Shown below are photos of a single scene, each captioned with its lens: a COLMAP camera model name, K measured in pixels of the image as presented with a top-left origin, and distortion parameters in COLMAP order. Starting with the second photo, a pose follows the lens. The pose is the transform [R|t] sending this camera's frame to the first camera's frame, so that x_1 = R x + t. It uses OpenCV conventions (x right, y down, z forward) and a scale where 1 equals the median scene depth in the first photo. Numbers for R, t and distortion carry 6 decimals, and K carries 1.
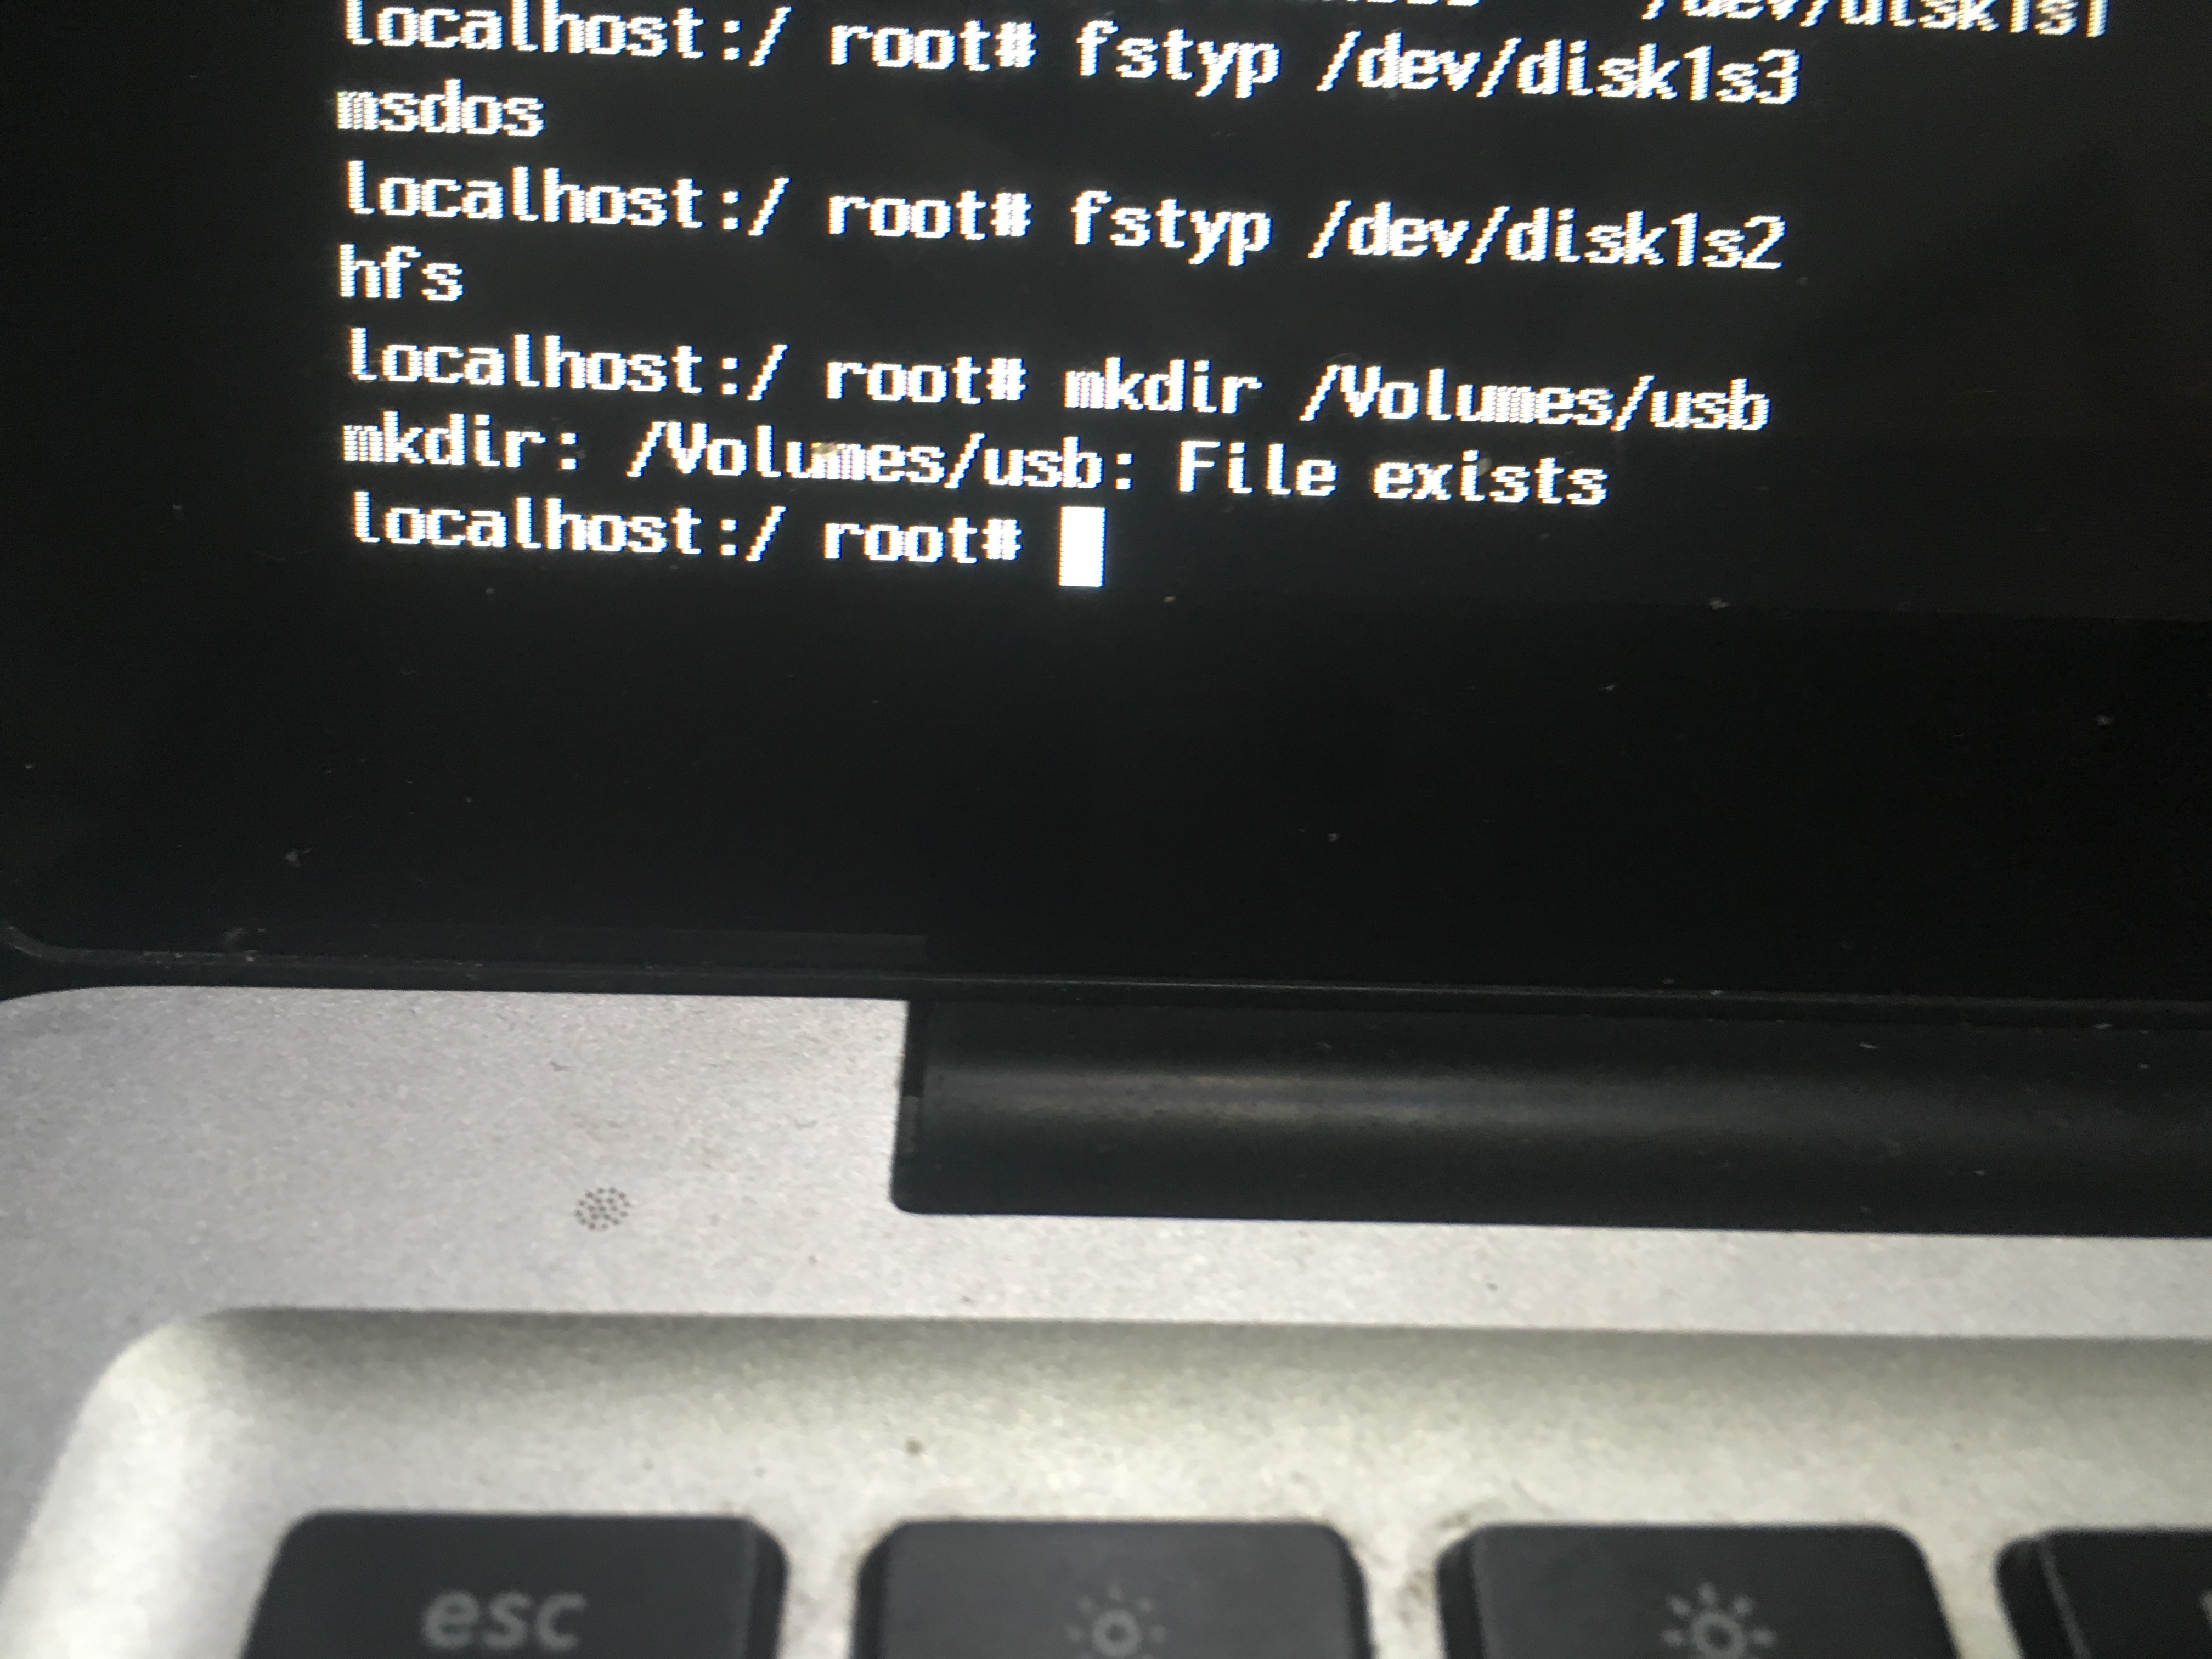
lens RADIAL K [[1889.5, 0, 1091.8], [0, 1889.5, 839.5], [0, 0, 1]] dist [0.048393, -0.112085]
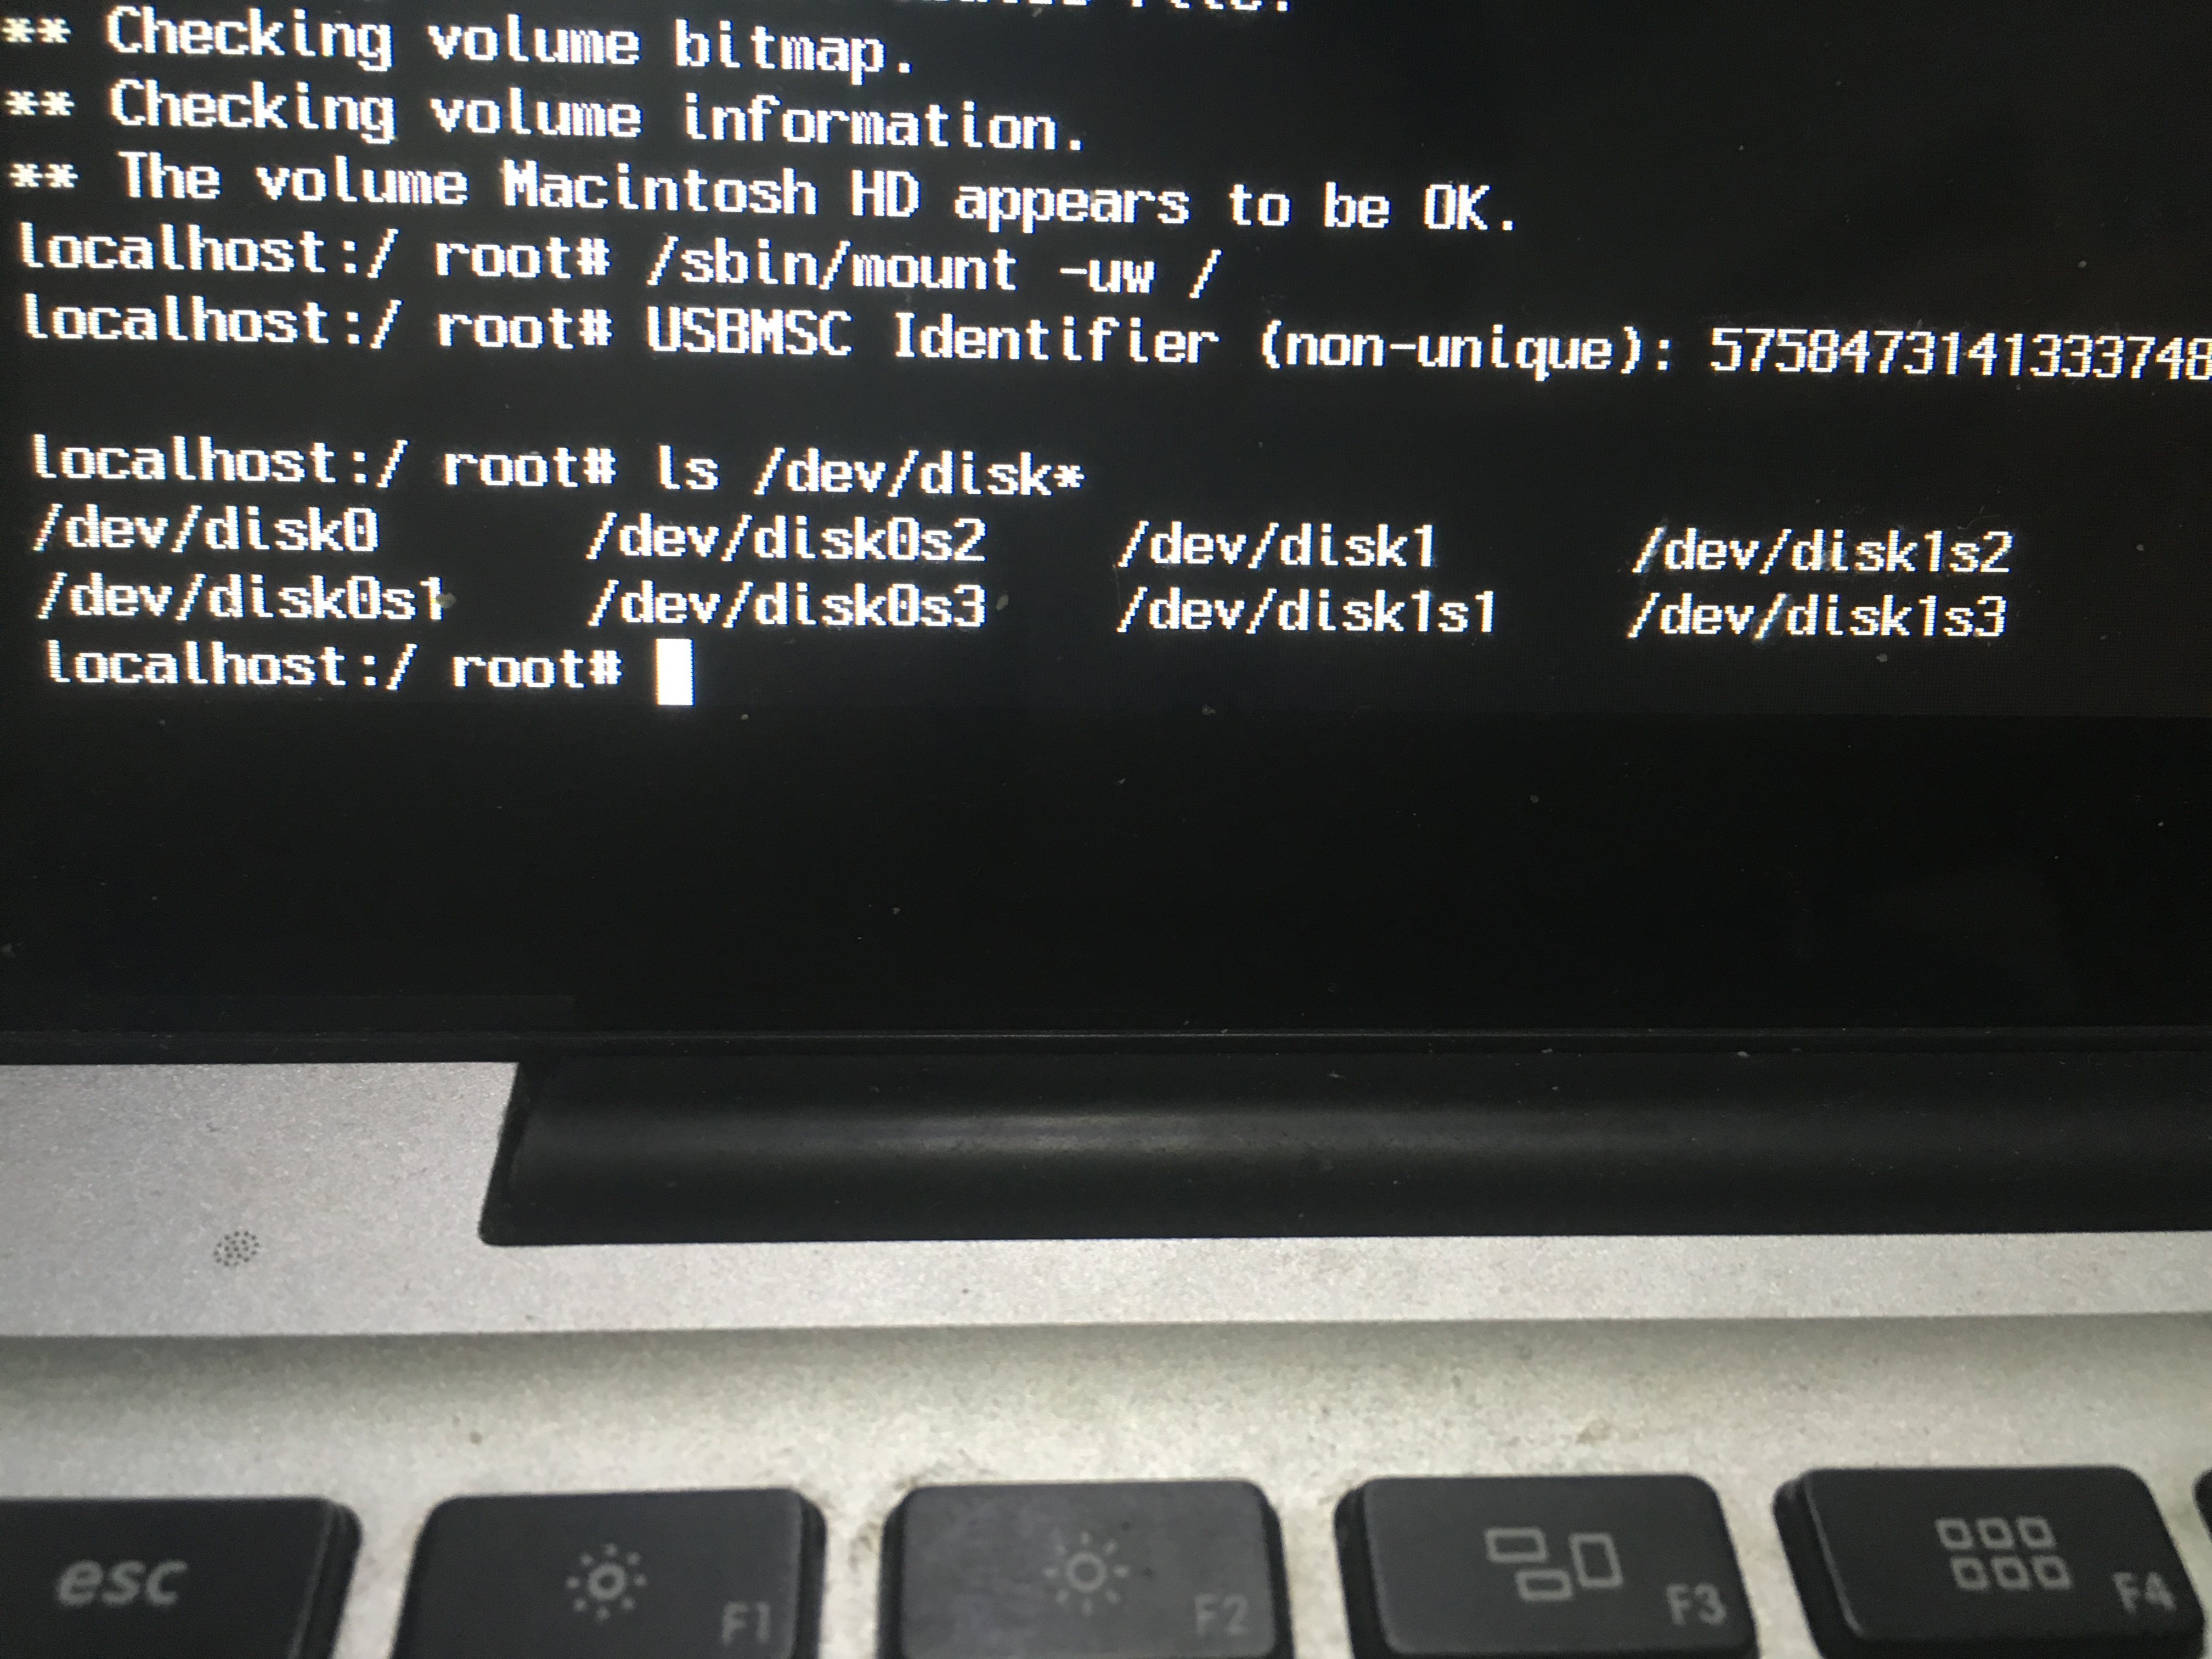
lens RADIAL K [[1889.5, 0, 1117.6], [0, 1889.5, 827.6], [0, 0, 1]] dist [0.048393, -0.112085]
pose [[0.999401, -0.021783, 0.026885, 0.263739], [0.021276, 0.999593, 0.019028, -0.081931], [-0.027289, -0.018444, 0.999457, -0.215227]]
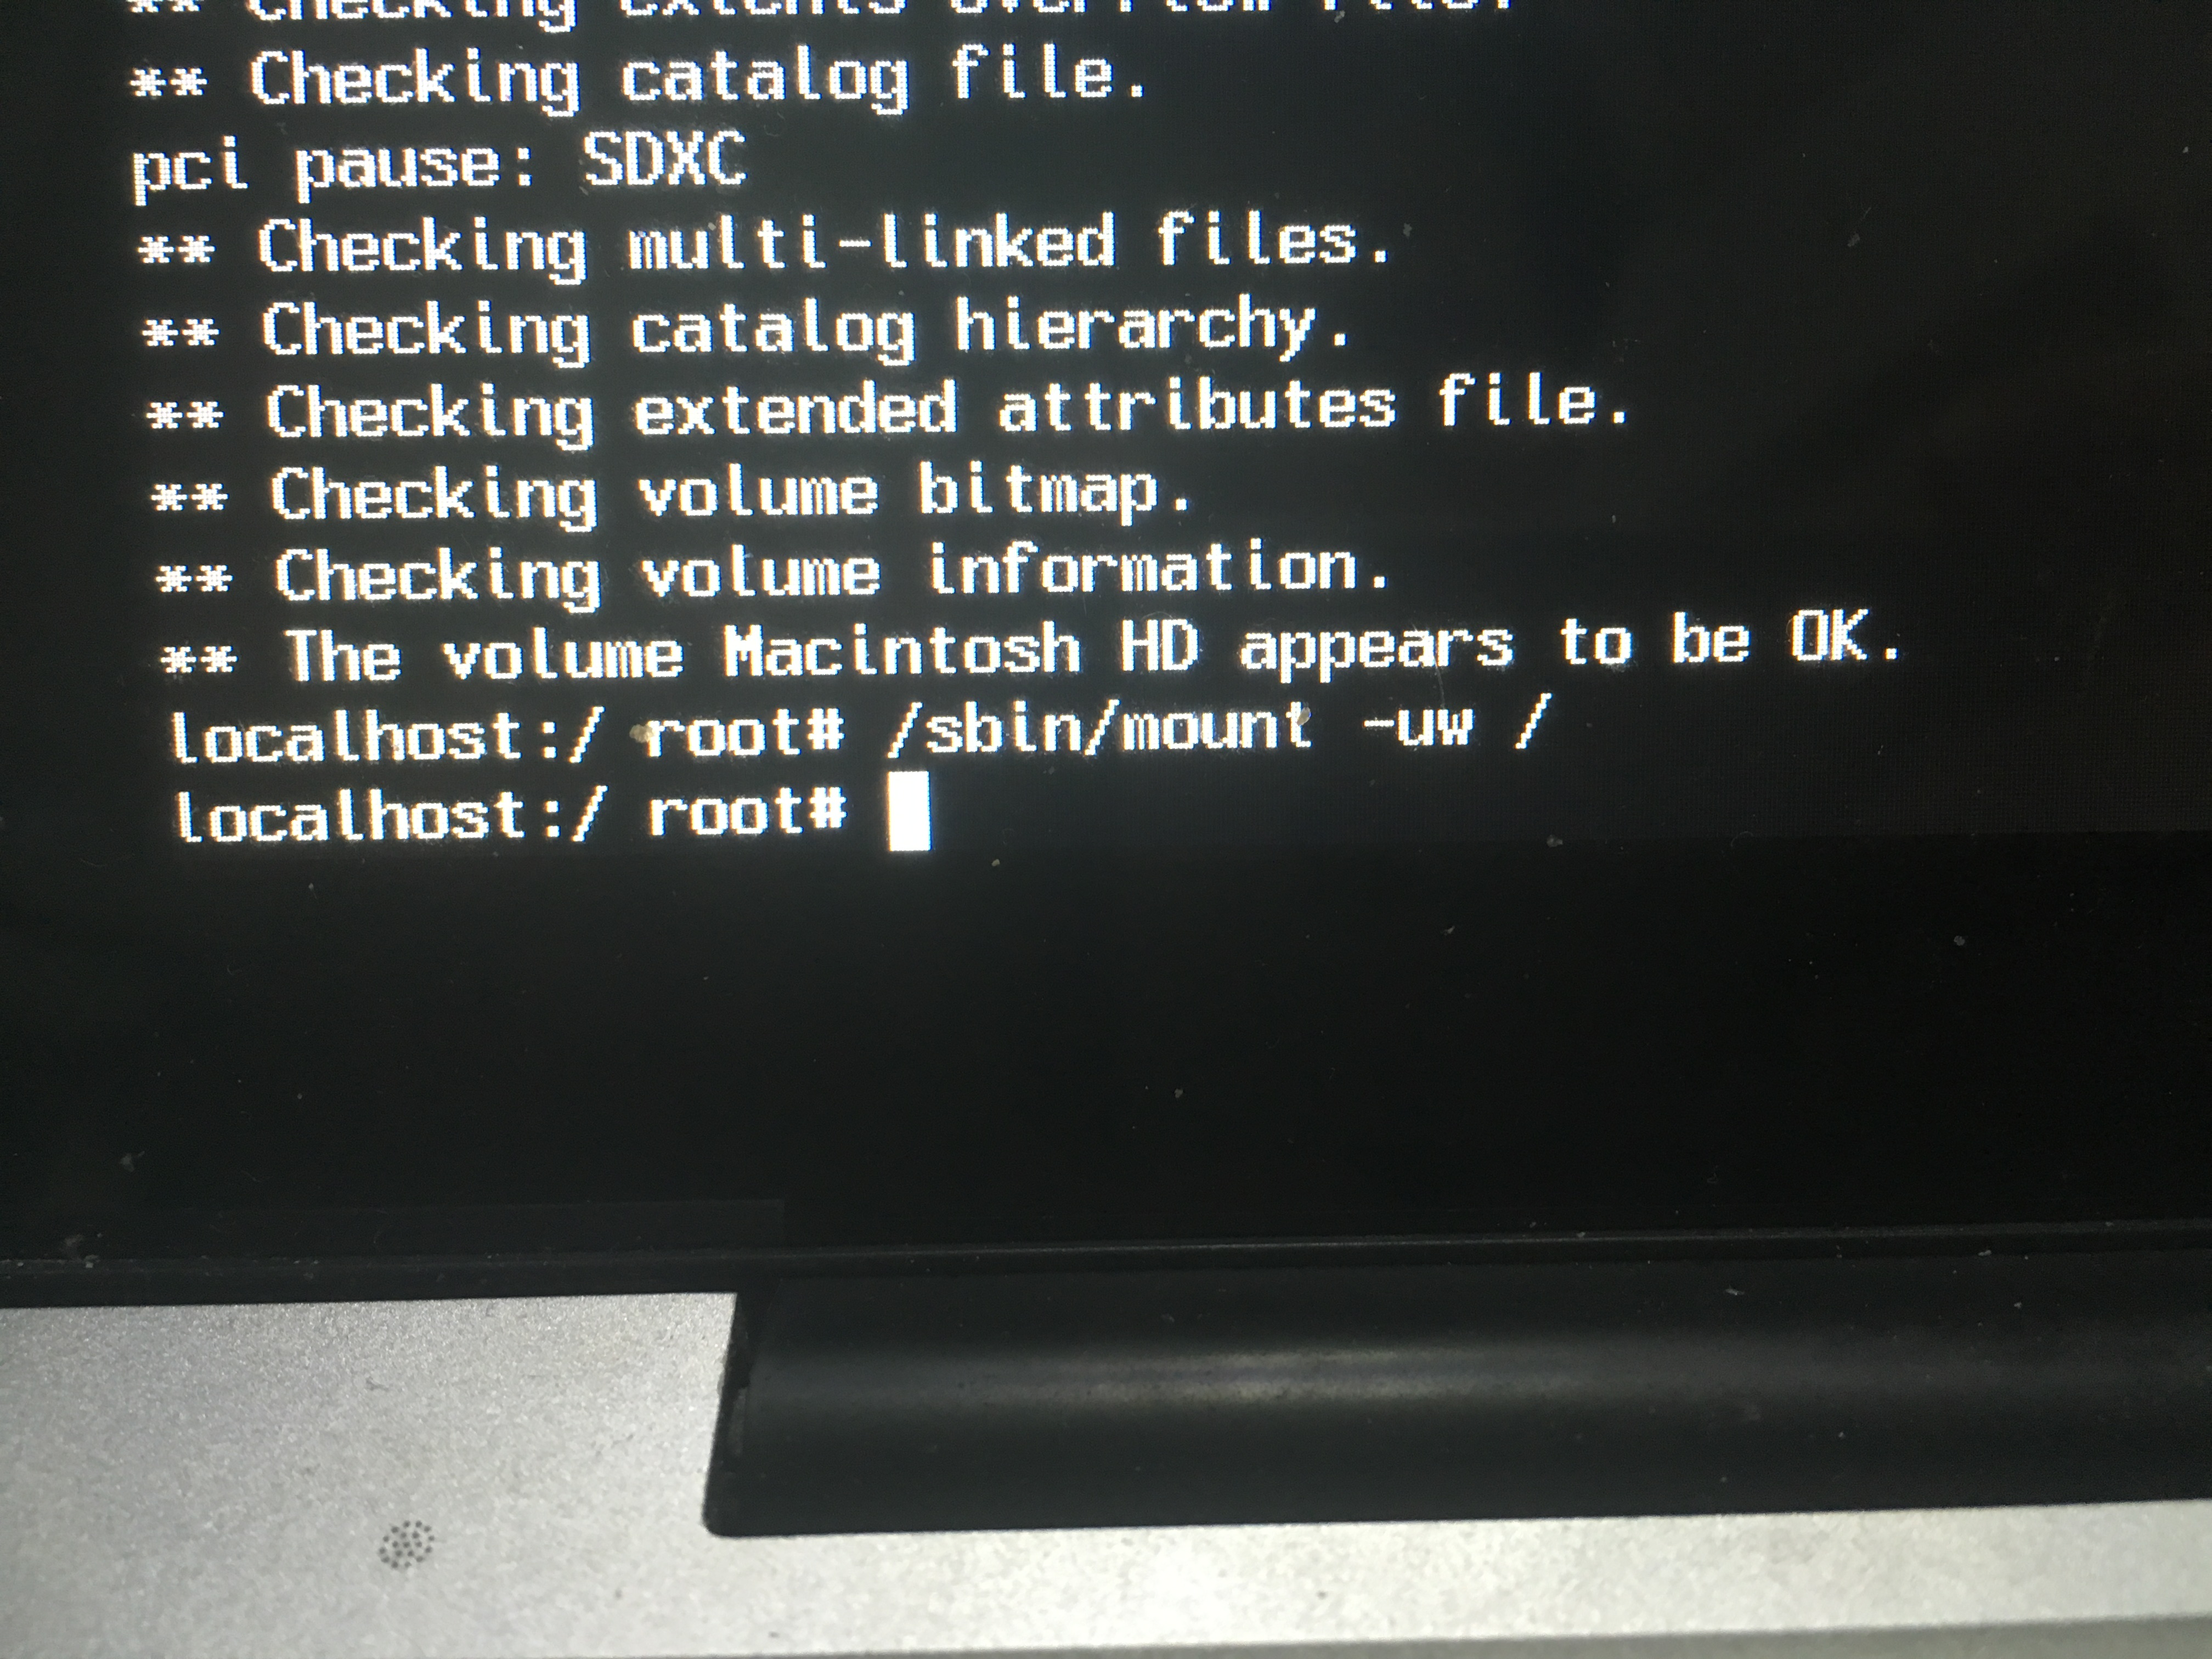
lens RADIAL K [[1889.5, 0, 1099.2], [0, 1889.5, 832.1], [0, 0, 1]] dist [0.048393, -0.112085]
pose [[0.998812, -0.045110, -0.018433, 0.124051], [0.044195, 0.997900, -0.047353, -0.102437], [0.020531, 0.046482, 0.998708, 0.014880]]
